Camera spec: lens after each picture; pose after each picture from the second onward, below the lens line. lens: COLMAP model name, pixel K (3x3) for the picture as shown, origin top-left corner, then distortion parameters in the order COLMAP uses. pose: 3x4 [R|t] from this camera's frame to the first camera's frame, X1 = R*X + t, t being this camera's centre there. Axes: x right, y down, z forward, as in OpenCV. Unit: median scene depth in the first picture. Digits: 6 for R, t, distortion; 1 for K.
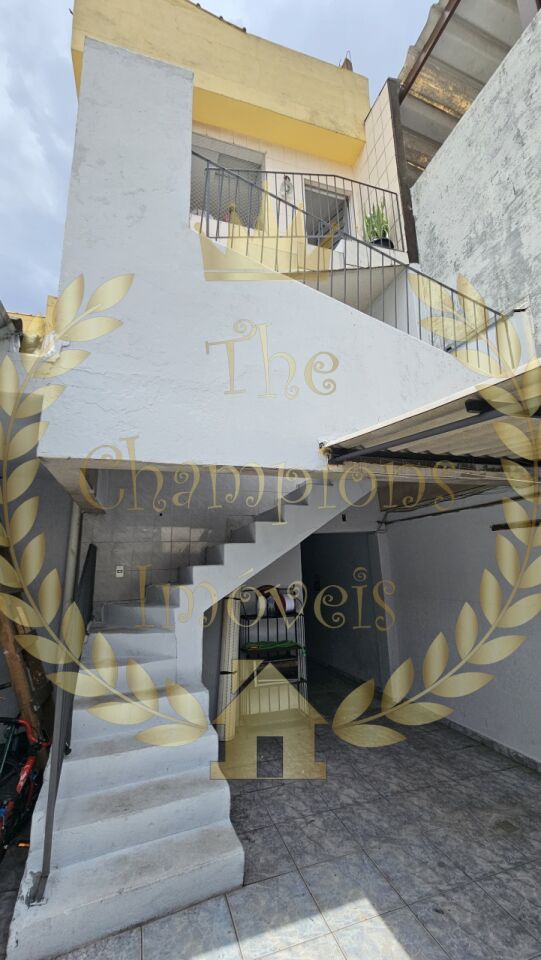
lens RADIAL K [[389.7, 0, 269.3], [0, 389.7, 478.0], [0, 0, 1]] dist [0.003116, 0.000336]
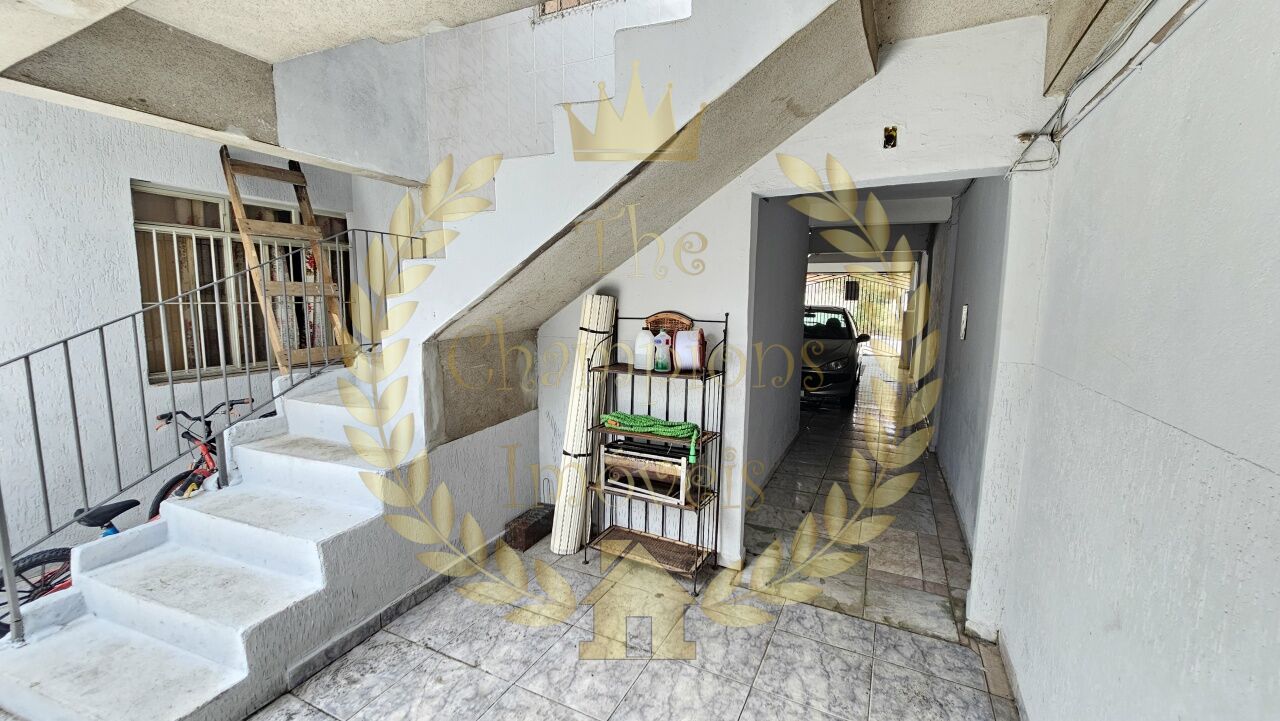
lens RADIAL K [[519.6, 0, 636.6], [0, 519.6, 361.3], [0, 0, 1]] dist [0.003116, 0.000336]
pose [[0.716898, 0.135078, -0.683967, 0.434295], [0.120743, 0.942170, 0.312628, 0.137552], [0.686643, -0.306707, 0.659130, 0.565412]]
